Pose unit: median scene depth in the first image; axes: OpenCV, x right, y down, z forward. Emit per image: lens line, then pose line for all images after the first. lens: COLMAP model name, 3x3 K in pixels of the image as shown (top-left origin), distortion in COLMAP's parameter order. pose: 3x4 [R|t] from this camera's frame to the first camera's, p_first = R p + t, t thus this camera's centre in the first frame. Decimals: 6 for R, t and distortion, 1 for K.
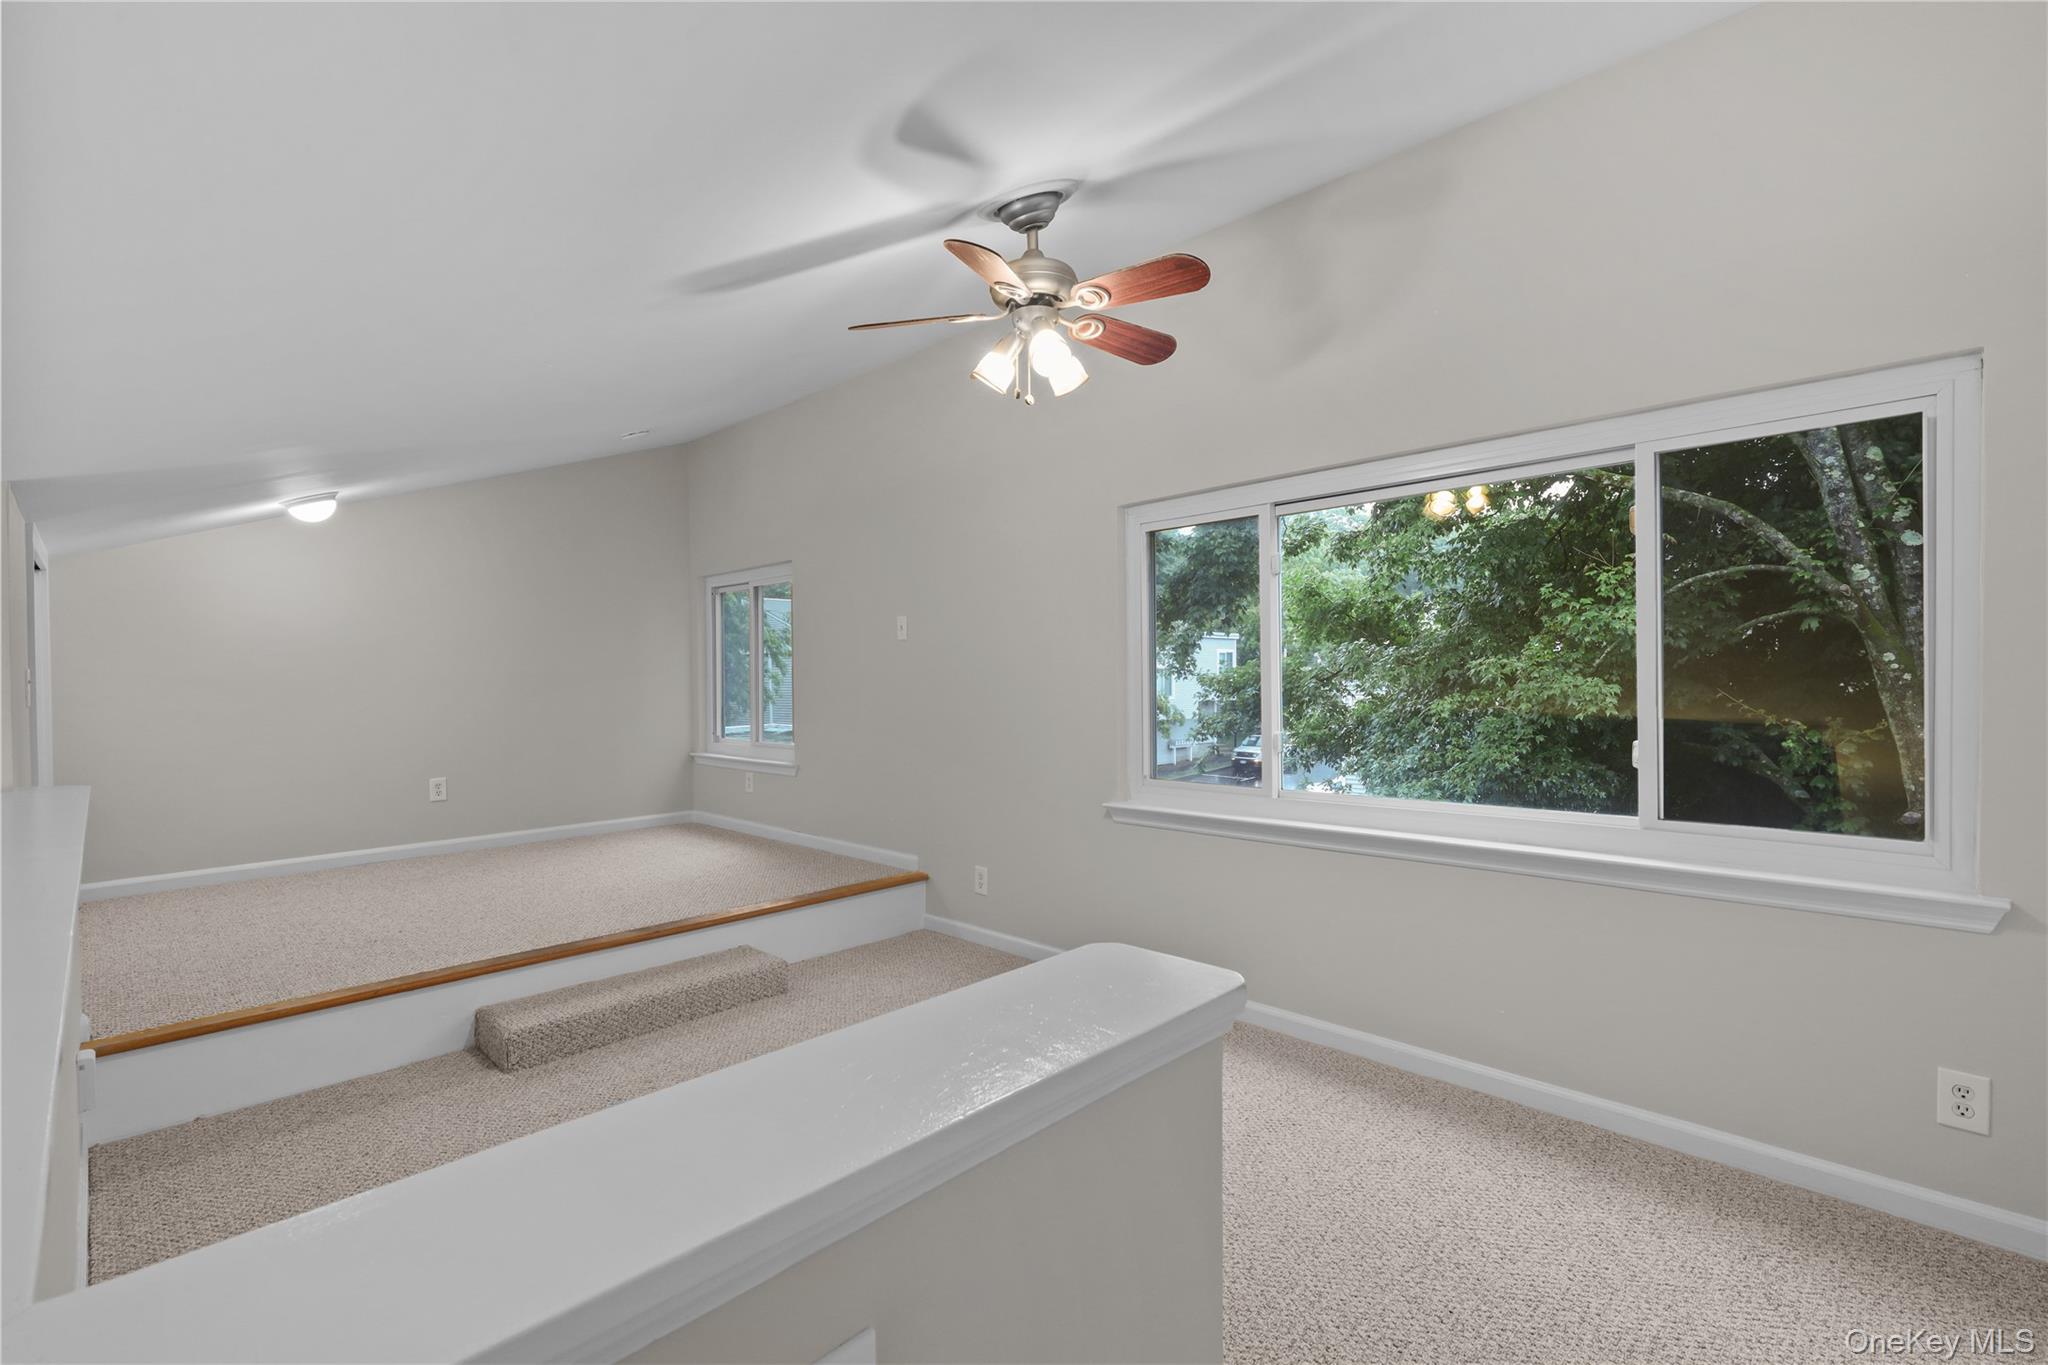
lens RADIAL K [[920.1, 0, 1012.8], [0, 920.1, 674.2], [0, 0, 1]] dist [-0.001605, 0.000042]
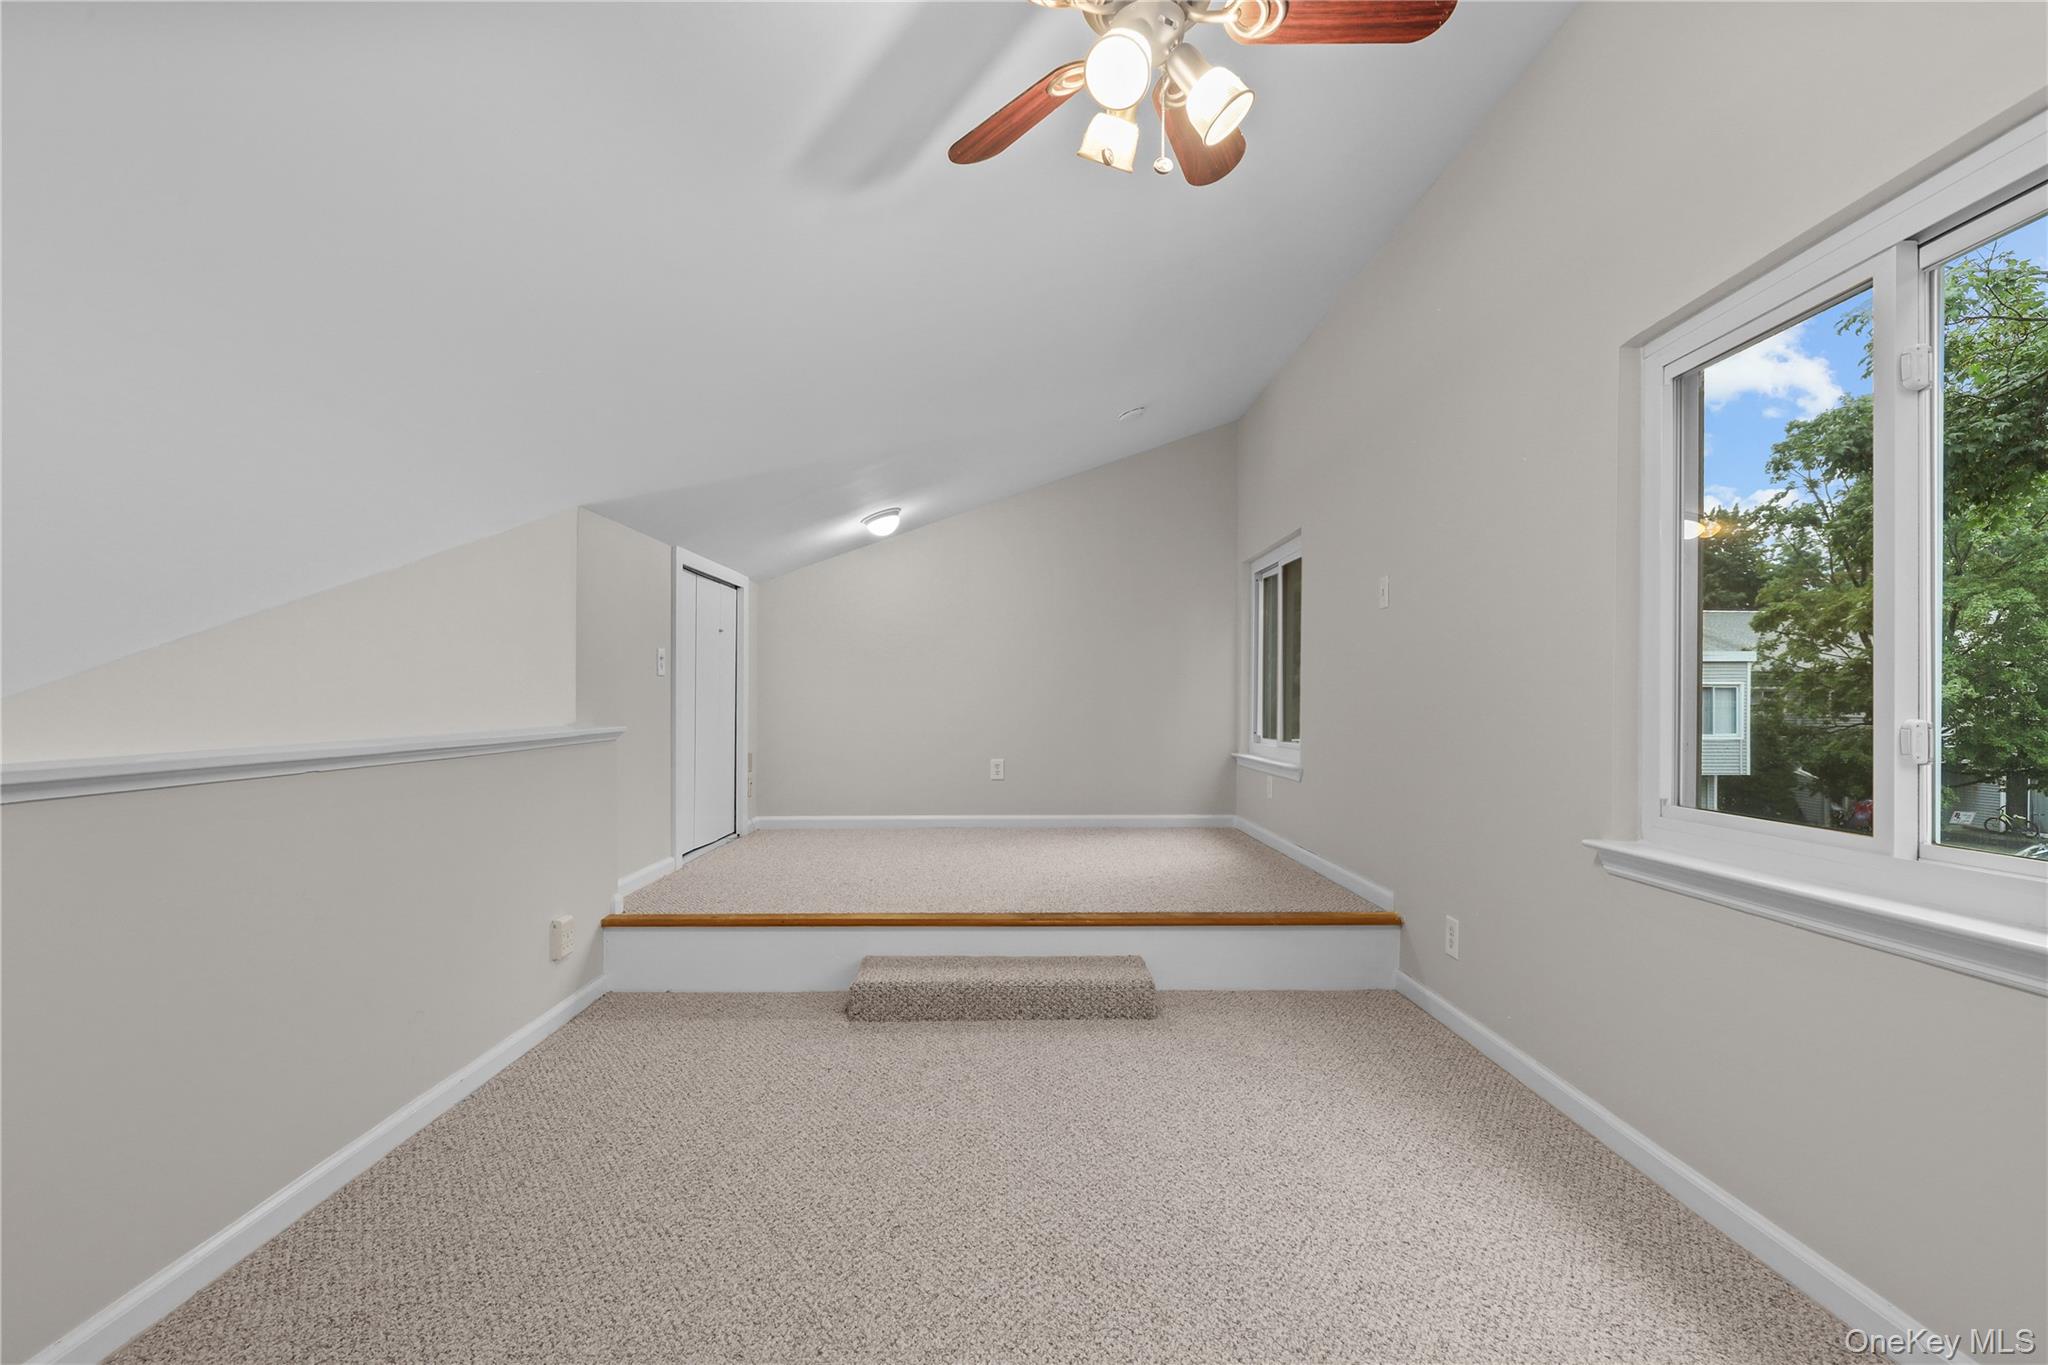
lens RADIAL K [[936.9, 0, 1019.0], [0, 936.9, 694.7], [0, 0, 1]] dist [0.000415, 0.000332]
pose [[0.716793, 0.008414, -0.697235, 0.247613], [-0.010284, 0.999946, 0.001495, 0.045076], [0.697210, 0.006099, 0.716841, 0.277925]]
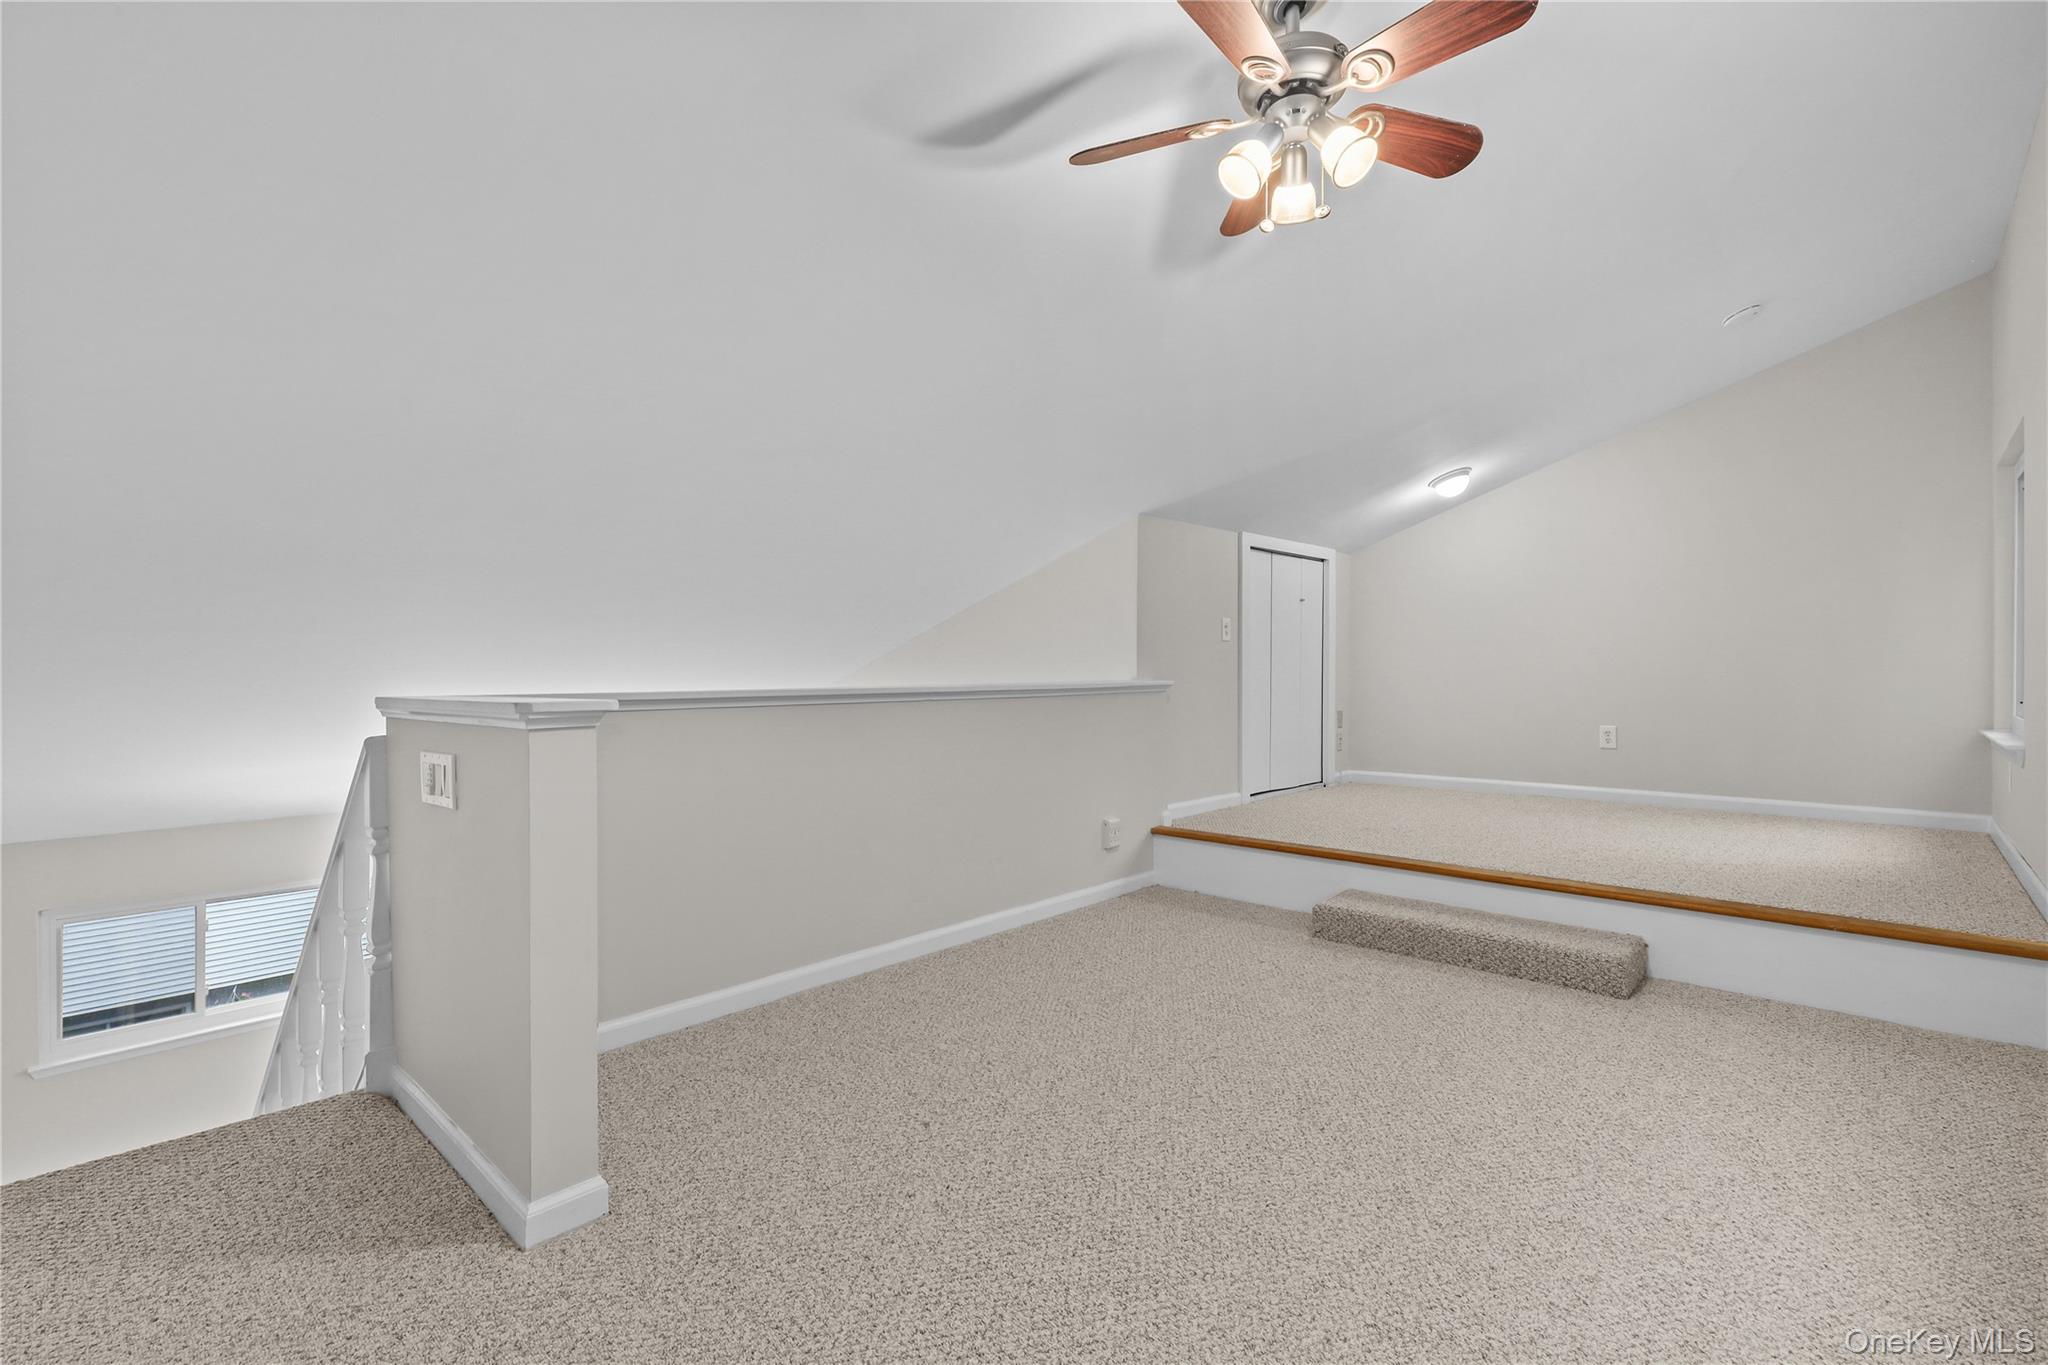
lens RADIAL K [[930.6, 0, 1017.8], [0, 930.6, 658.9], [0, 0, 1]] dist [0.000591, 0.000256]
pose [[0.040988, 0.001545, -0.999158, 0.490347], [0.000211, 0.999999, 0.001555, 0.052128], [0.999160, -0.000275, 0.040988, 0.426877]]
